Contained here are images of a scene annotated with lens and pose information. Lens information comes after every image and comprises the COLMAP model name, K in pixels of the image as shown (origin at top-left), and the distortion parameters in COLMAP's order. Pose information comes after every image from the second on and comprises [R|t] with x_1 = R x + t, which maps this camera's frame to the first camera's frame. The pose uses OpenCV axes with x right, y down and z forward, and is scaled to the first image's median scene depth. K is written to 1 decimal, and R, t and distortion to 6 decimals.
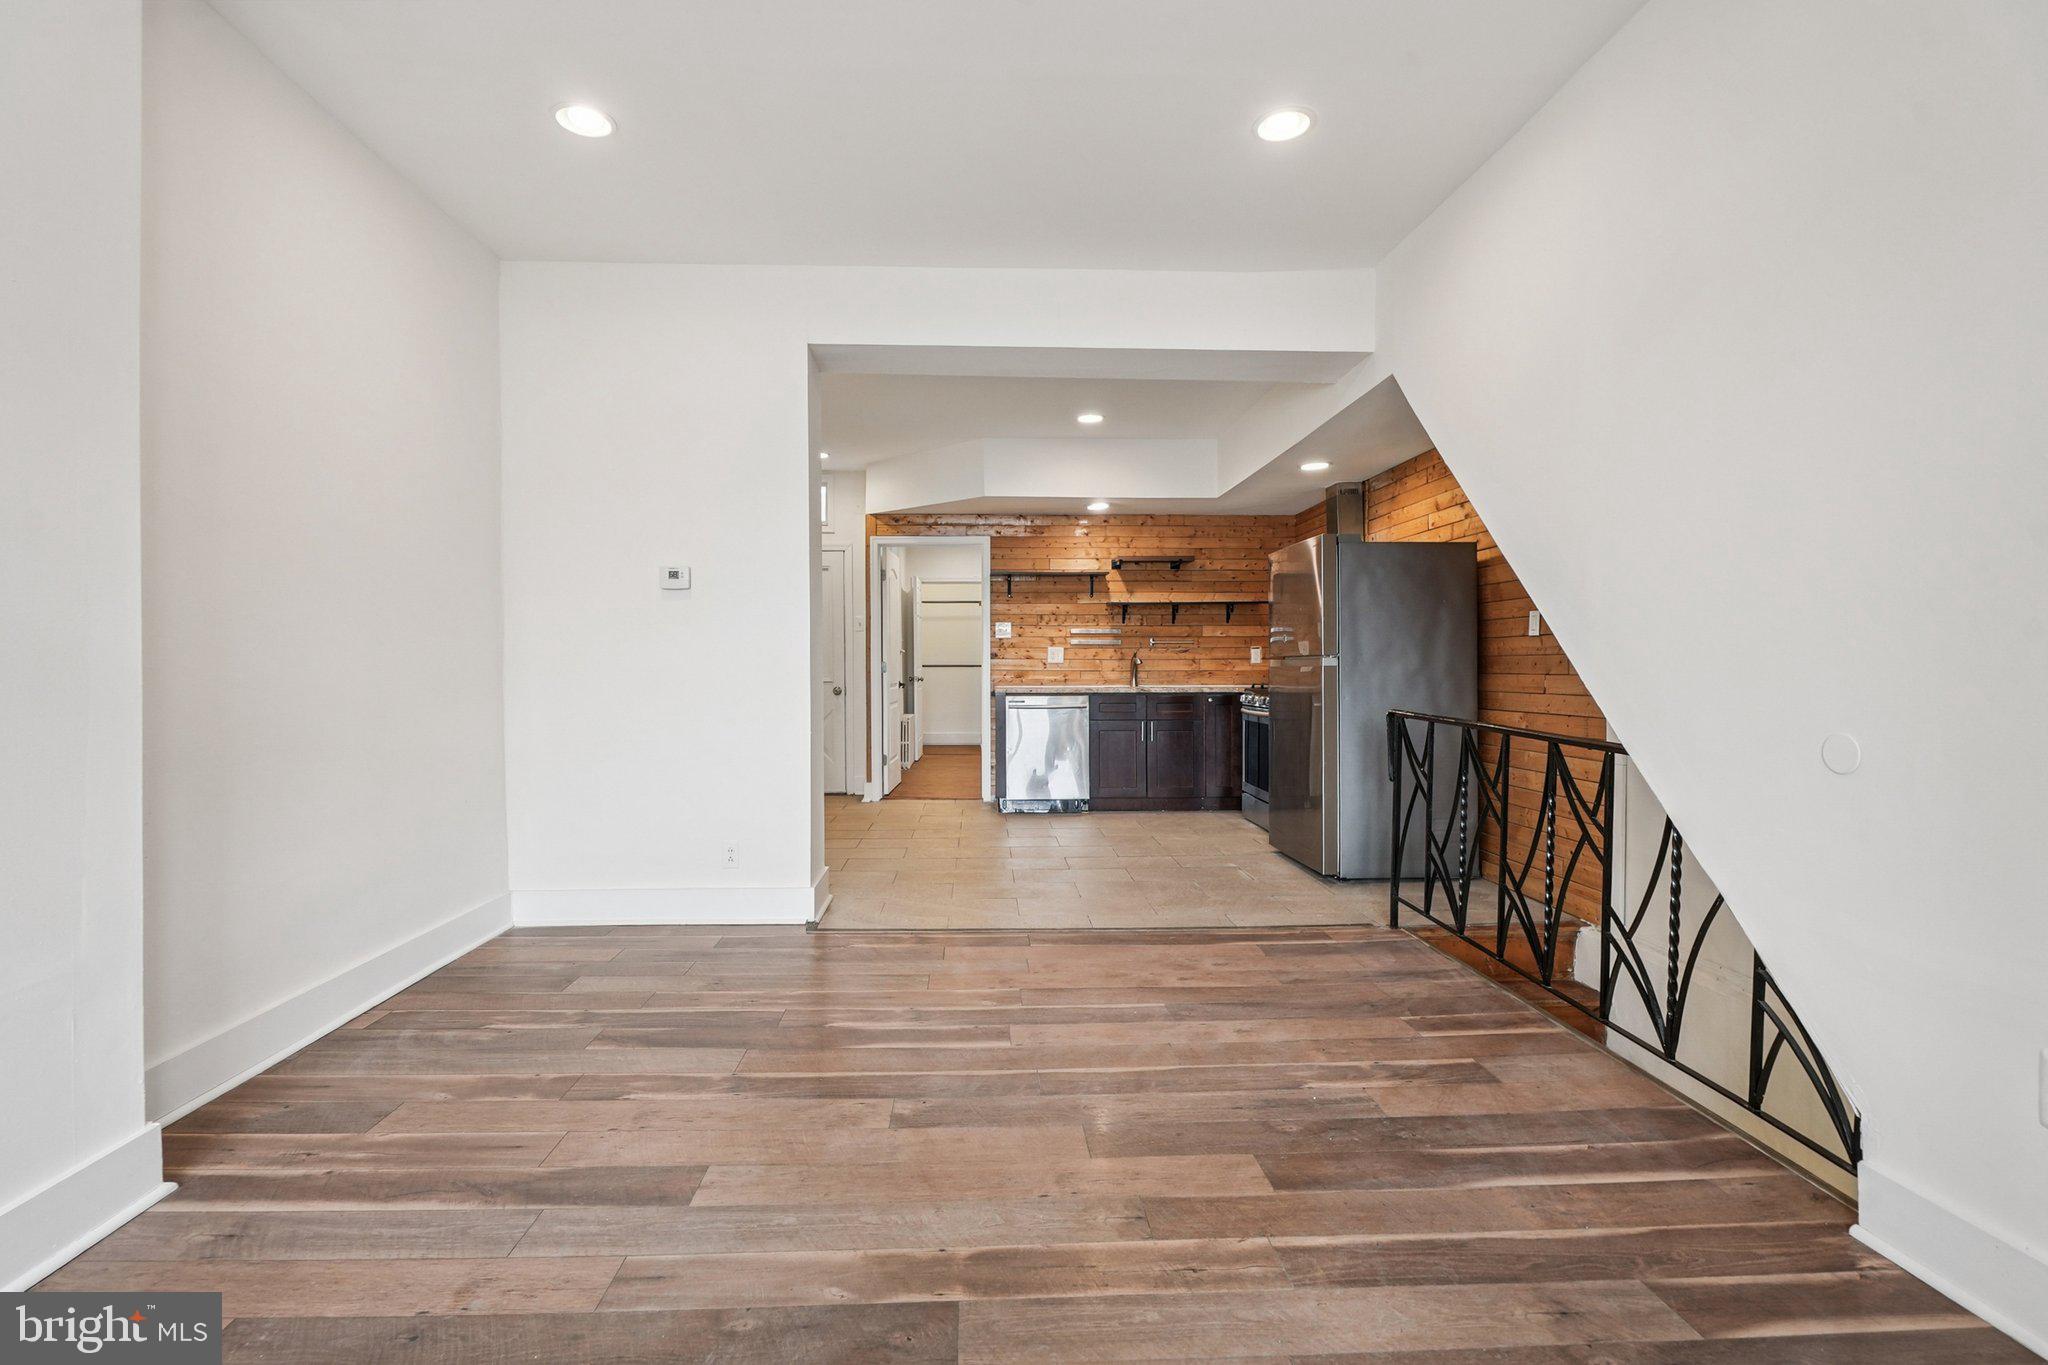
lens RADIAL K [[925.0, 0, 1056.9], [0, 925.0, 673.4], [0, 0, 1]] dist [-0.000557, -0.002142]
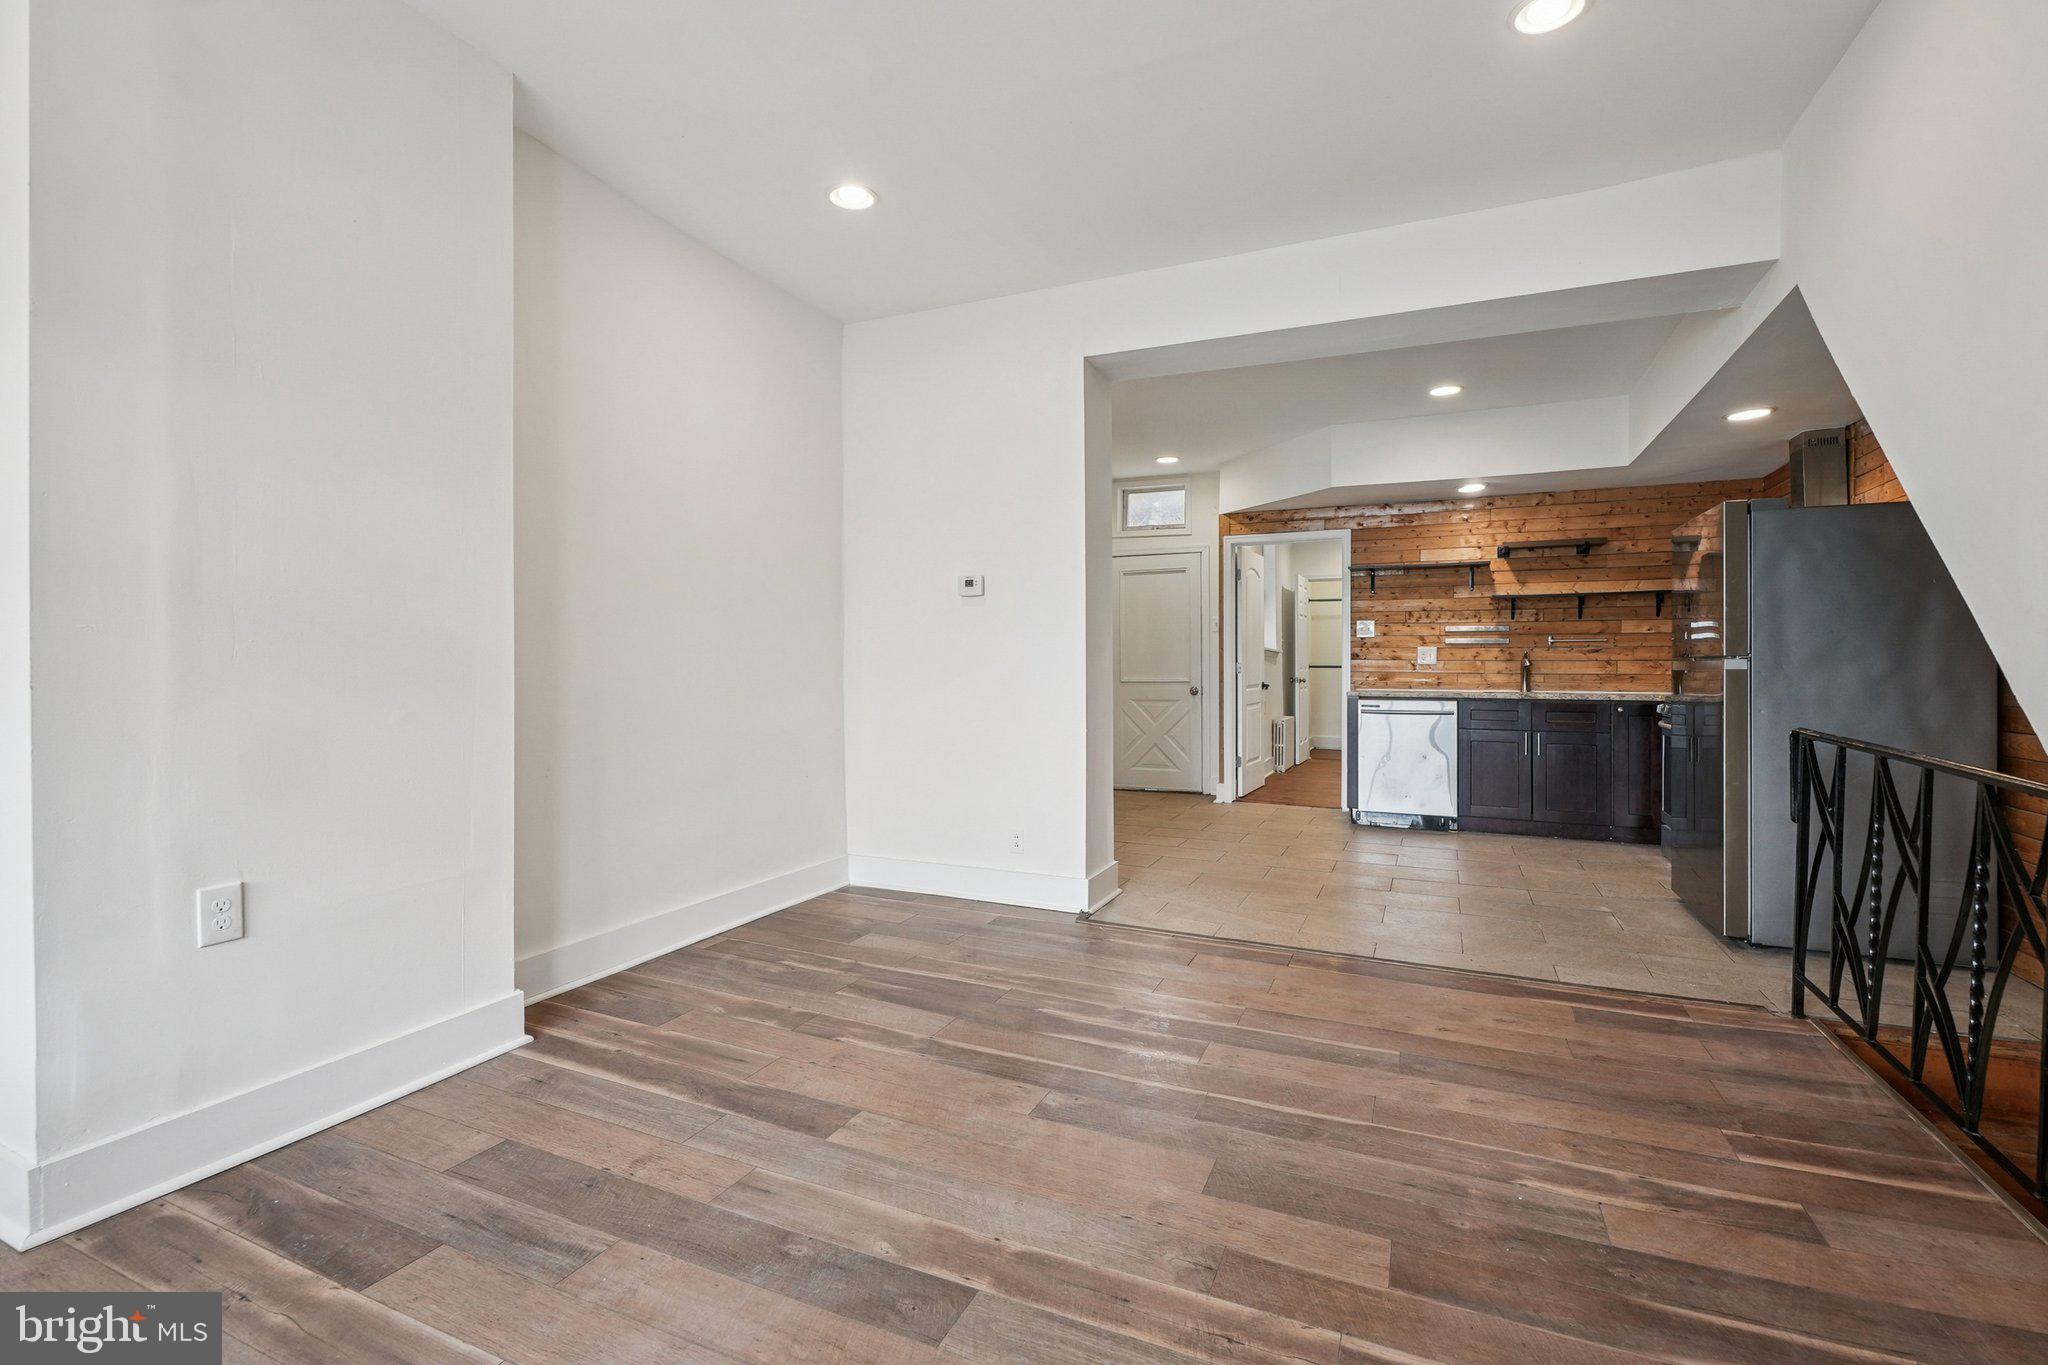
lens RADIAL K [[925.0, 0, 1029.2], [0, 925.0, 673.8], [0, 0, 1]] dist [-0.000557, -0.002142]
pose [[0.891684, 0.008891, -0.452571, 0.207854], [-0.008830, 0.999958, 0.002247, -0.001598], [0.452572, 0.001992, 0.891726, 0.060006]]
